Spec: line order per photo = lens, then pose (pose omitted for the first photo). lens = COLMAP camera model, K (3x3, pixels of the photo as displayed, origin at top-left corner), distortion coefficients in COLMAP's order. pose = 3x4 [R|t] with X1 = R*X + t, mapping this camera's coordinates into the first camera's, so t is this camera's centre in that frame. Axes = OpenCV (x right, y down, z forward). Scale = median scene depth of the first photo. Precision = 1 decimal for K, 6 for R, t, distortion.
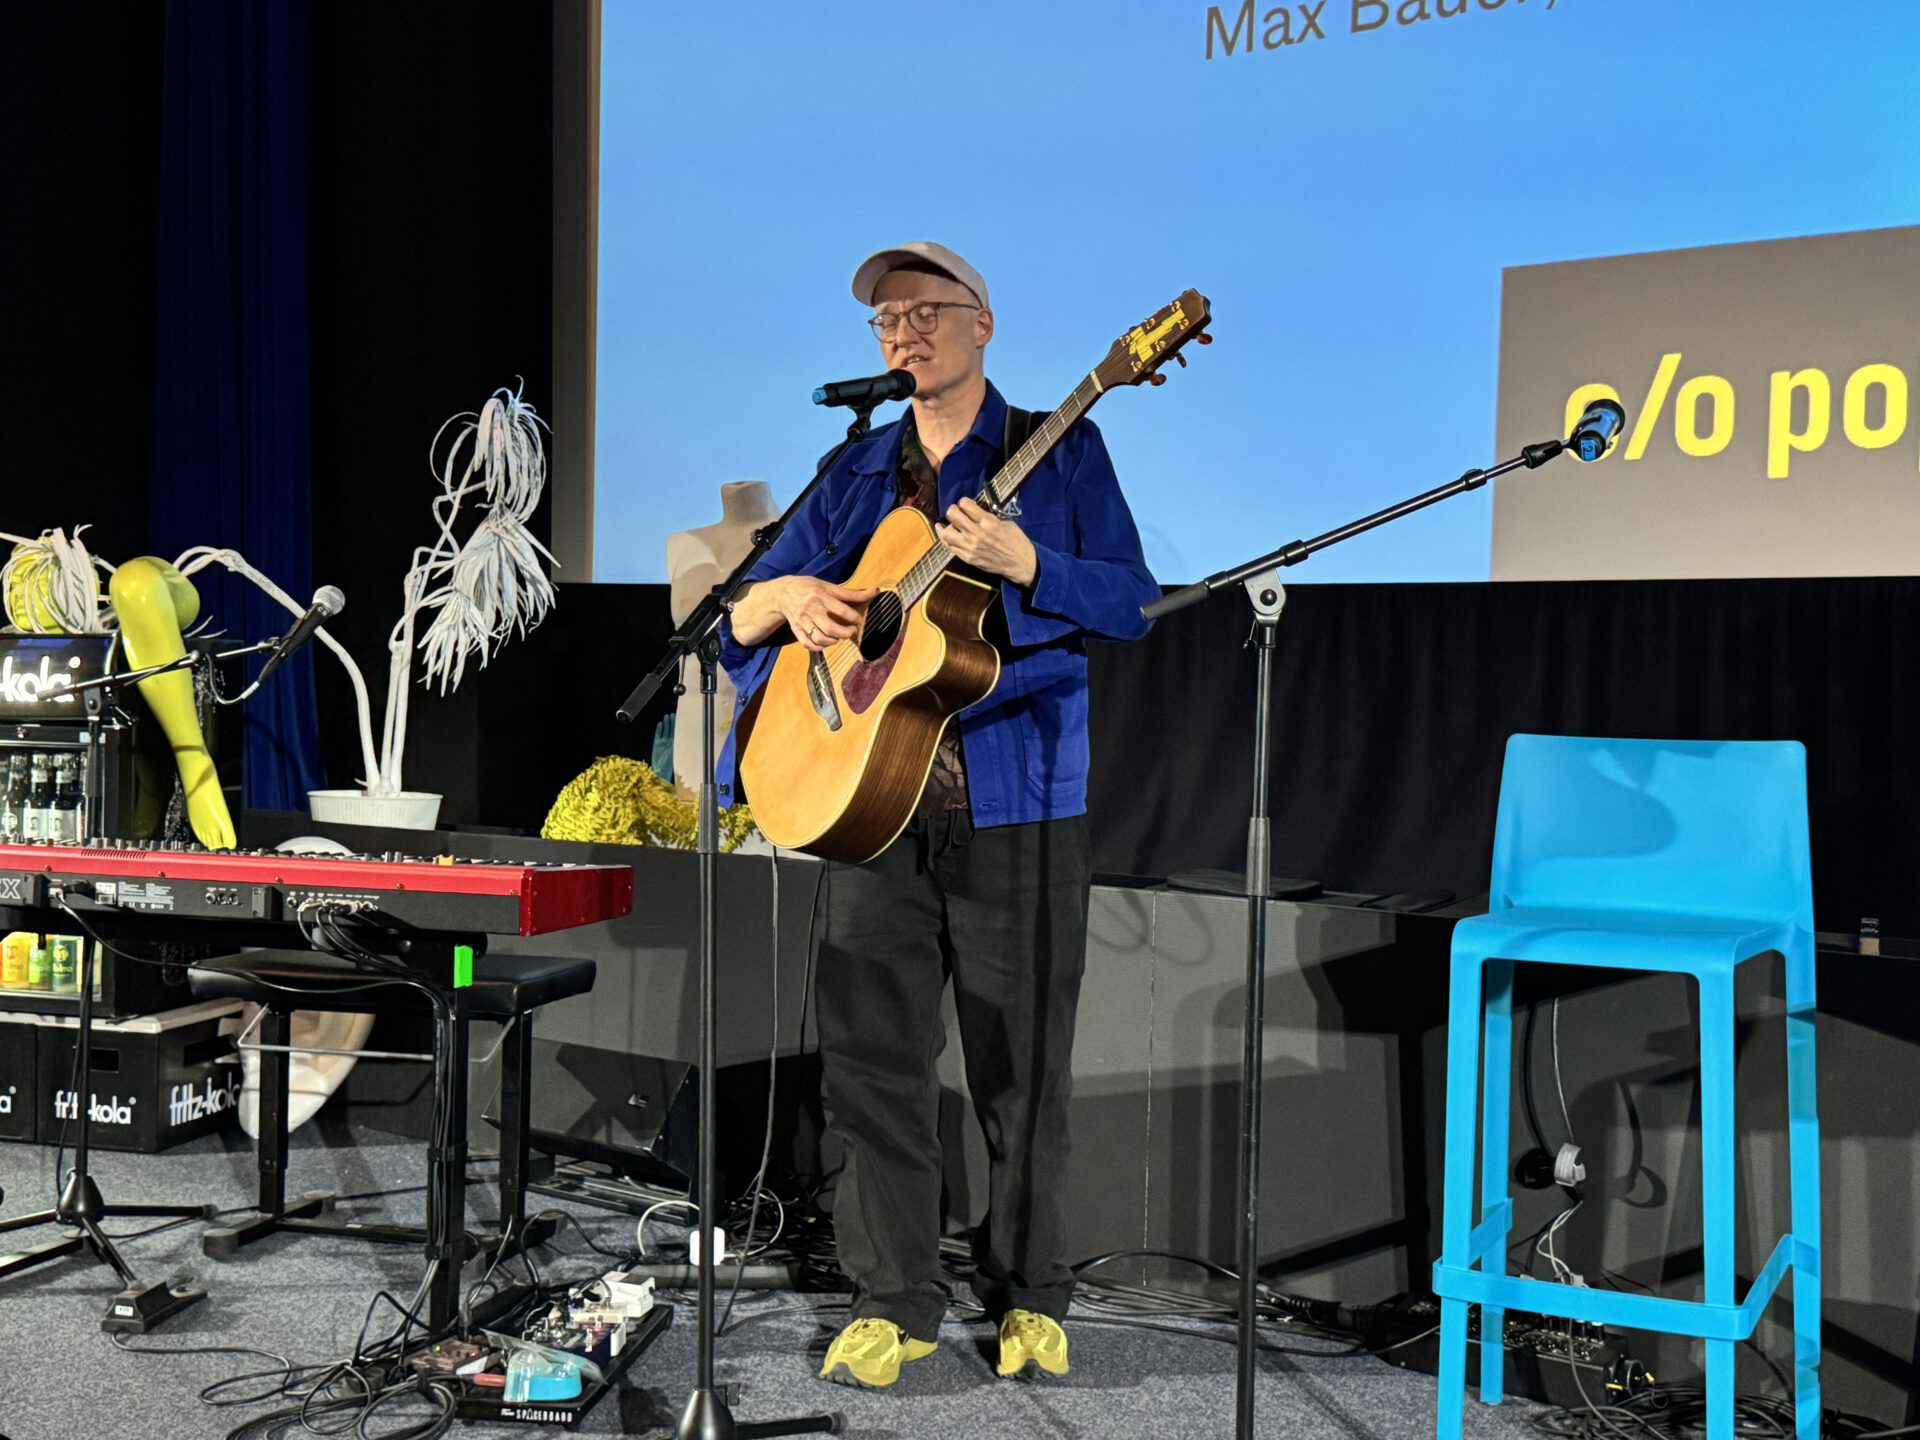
lens RADIAL K [[2223.1, 0, 985.8], [0, 2223.1, 715.9], [0, 0, 1]] dist [0.226931, -0.515471]
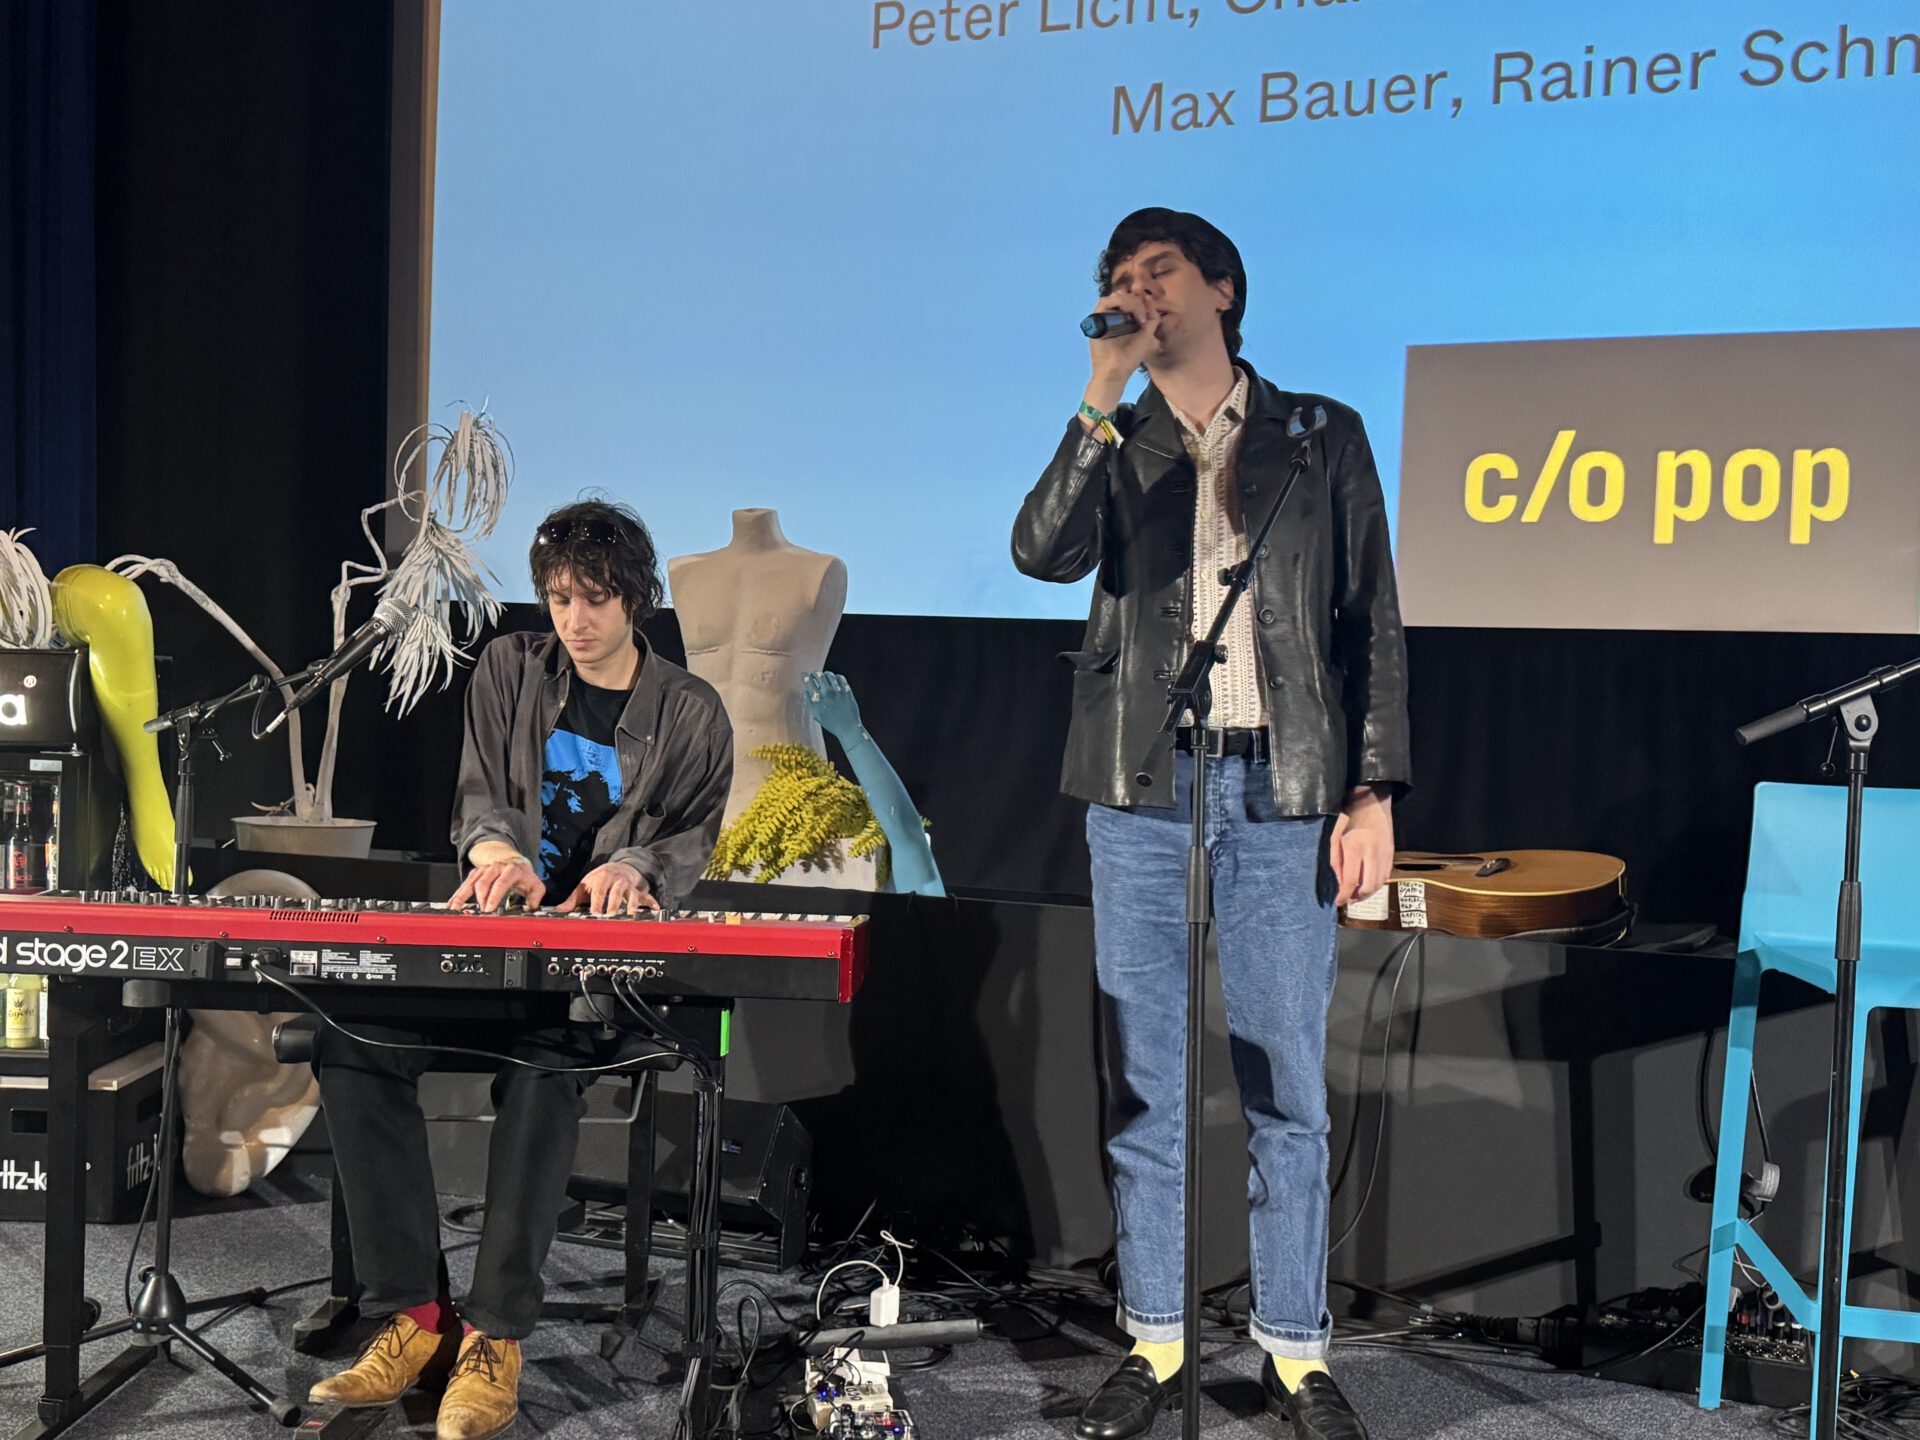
lens RADIAL K [[1881.3, 0, 968.7], [0, 1881.3, 727.0], [0, 0, 1]] dist [0.190552, -0.443574]
pose [[0.956312, 0.006435, 0.292278, -0.329612], [-0.007379, 0.999971, 0.002128, -0.013837], [-0.292256, -0.004191, 0.956331, 0.212584]]
